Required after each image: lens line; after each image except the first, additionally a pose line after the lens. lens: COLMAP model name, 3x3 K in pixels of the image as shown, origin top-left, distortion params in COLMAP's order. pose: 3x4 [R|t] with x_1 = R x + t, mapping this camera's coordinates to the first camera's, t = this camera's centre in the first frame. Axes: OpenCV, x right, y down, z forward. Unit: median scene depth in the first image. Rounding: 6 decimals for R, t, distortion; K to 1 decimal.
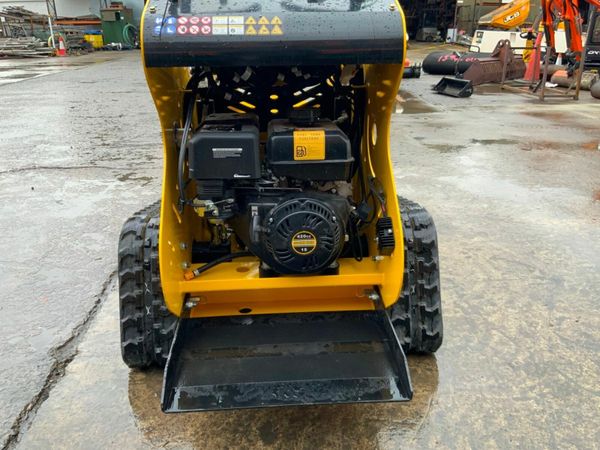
lens RADIAL K [[498.9, 0, 298.1], [0, 498.9, 226.3], [0, 0, 1]] dist [0.054945, -0.094332]
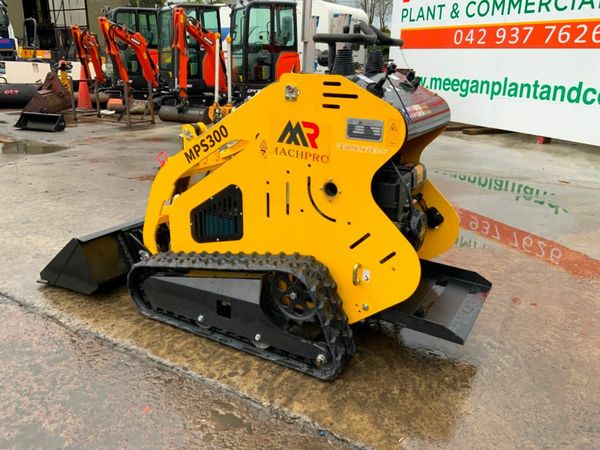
lens RADIAL K [[498.9, 0, 300.6], [0, 498.9, 223.4], [0, 0, 1]] dist [0.054945, -0.094332]
pose [[0.553918, -0.248717, 0.794553, -0.209370], [0.283080, 0.953742, 0.101200, -0.039597], [-0.782969, 0.168866, 0.598702, 0.046063]]
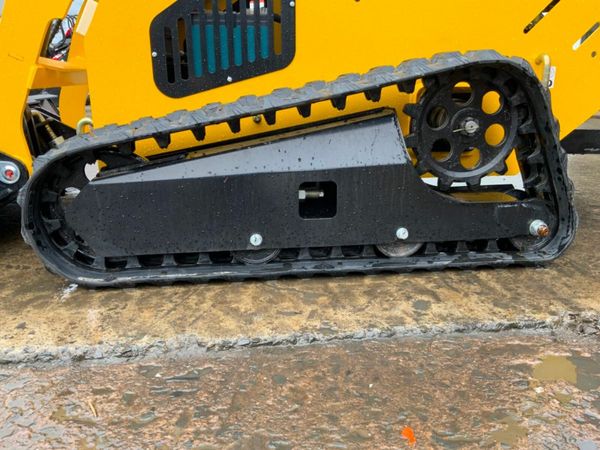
lens RADIAL K [[498.9, 0, 299.5], [0, 498.9, 228.4], [0, 0, 1]] dist [0.054945, -0.094332]
pose [[-0.061610, -0.291799, 0.954494, -0.158430], [0.369301, 0.881777, 0.293405, -0.015391], [-0.927265, 0.370572, 0.053436, 0.224186]]
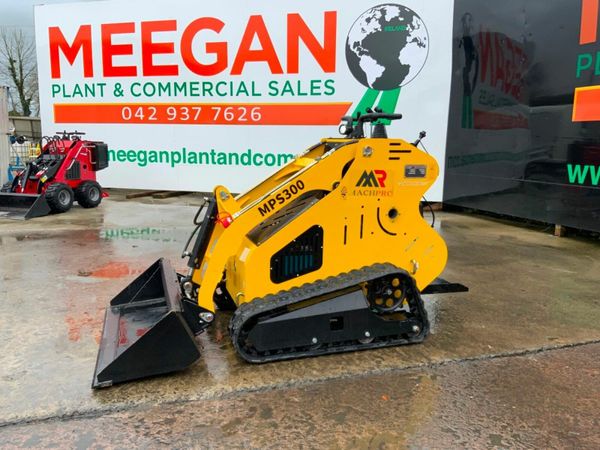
lens RADIAL K [[498.9, 0, 301.1], [0, 498.9, 218.7], [0, 0, 1]] dist [0.054945, -0.094332]
pose [[-0.253906, -0.150607, 0.955431, -0.317171], [0.341661, 0.910157, 0.234267, -0.119291], [-0.904875, 0.385916, -0.179638, 0.272145]]
